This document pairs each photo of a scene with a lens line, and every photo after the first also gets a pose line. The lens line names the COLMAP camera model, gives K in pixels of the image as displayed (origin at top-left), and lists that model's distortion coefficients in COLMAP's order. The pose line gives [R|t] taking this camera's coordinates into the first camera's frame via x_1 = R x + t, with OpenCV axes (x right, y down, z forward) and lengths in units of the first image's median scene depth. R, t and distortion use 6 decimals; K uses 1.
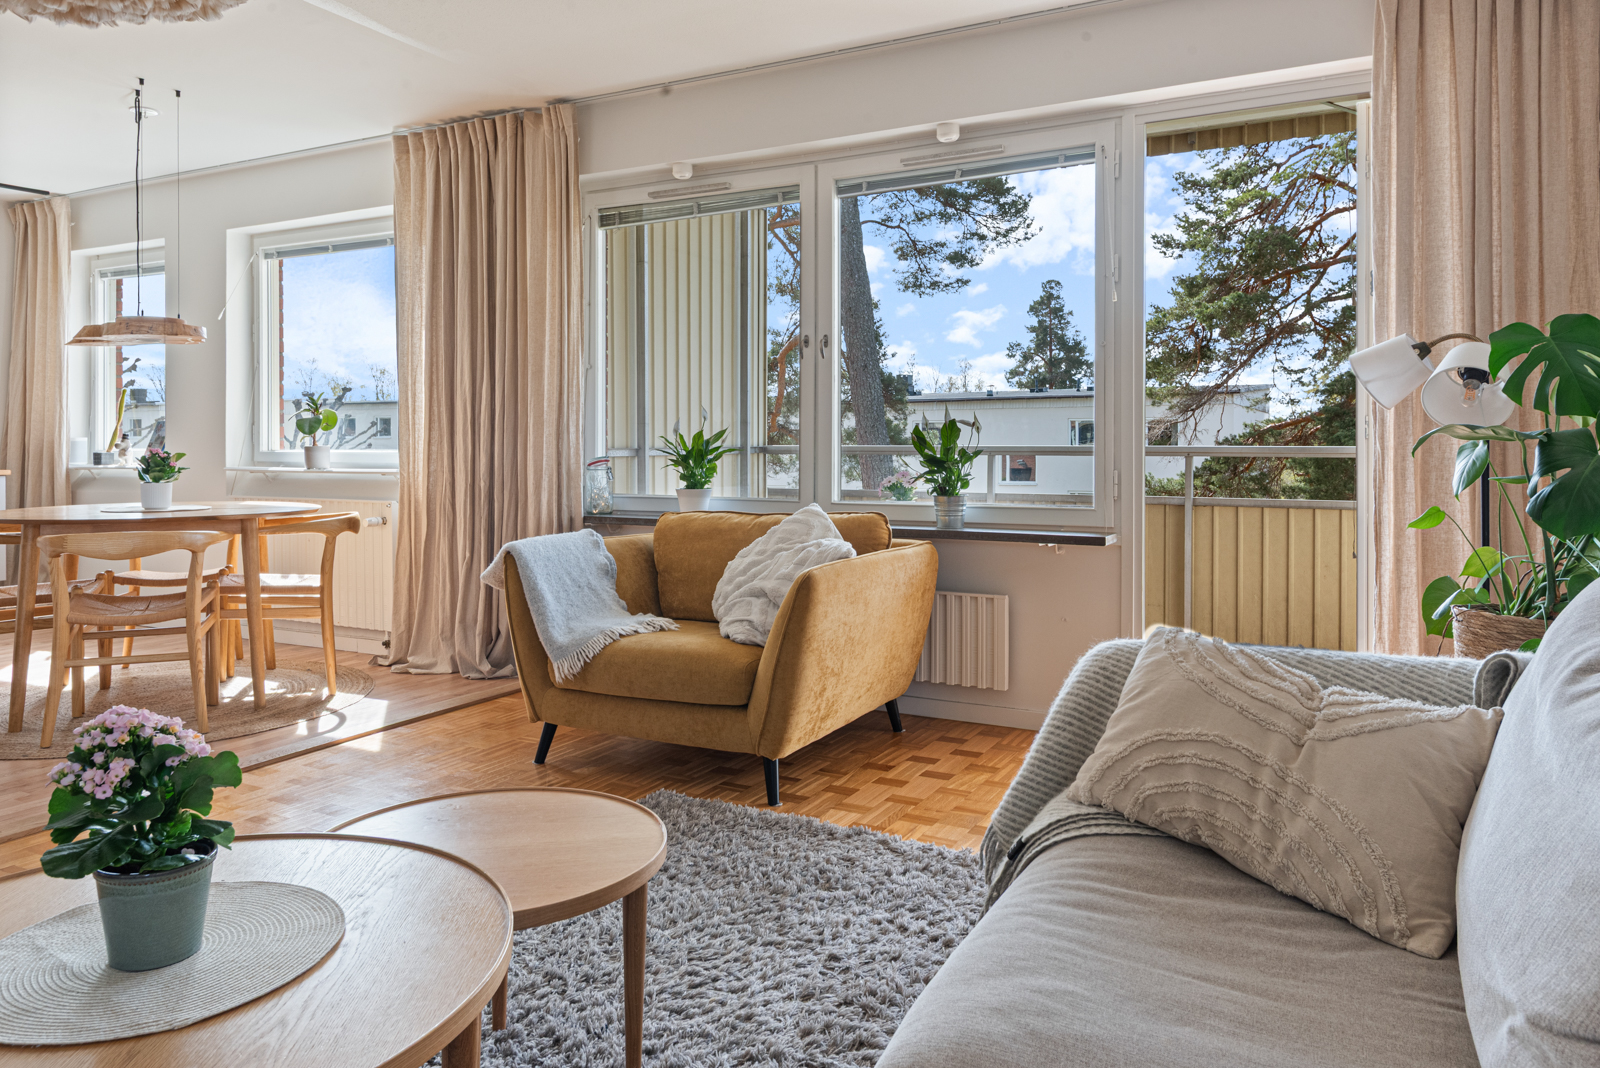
lens RADIAL K [[1117.9, 0, 797.6], [0, 1117.9, 491.9], [0, 0, 1]] dist [0.047455, -0.000534]
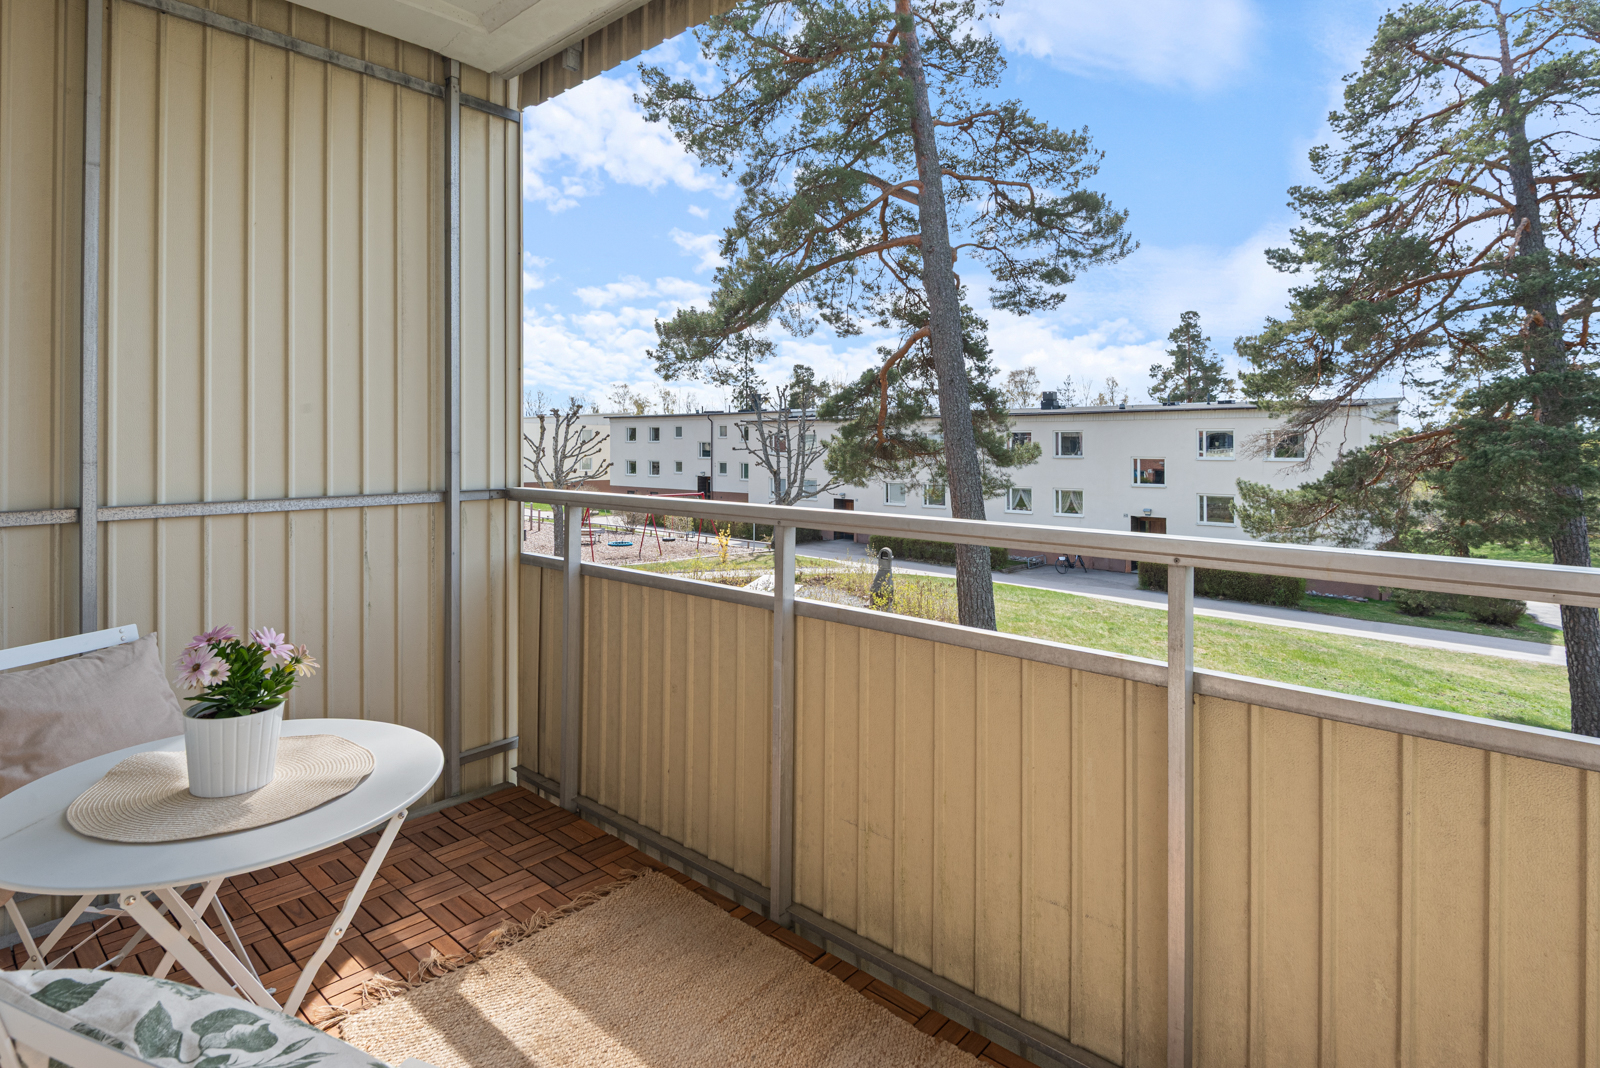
lens RADIAL K [[818.6, 0, 804.1], [0, 818.6, 449.7], [0, 0, 1]] dist [0.025874, -0.030301]
pose [[0.974156, 0.006922, -0.225770, 0.076163], [-0.015235, 0.999268, -0.035099, -0.016251], [0.225362, 0.037631, 0.973548, 0.187226]]
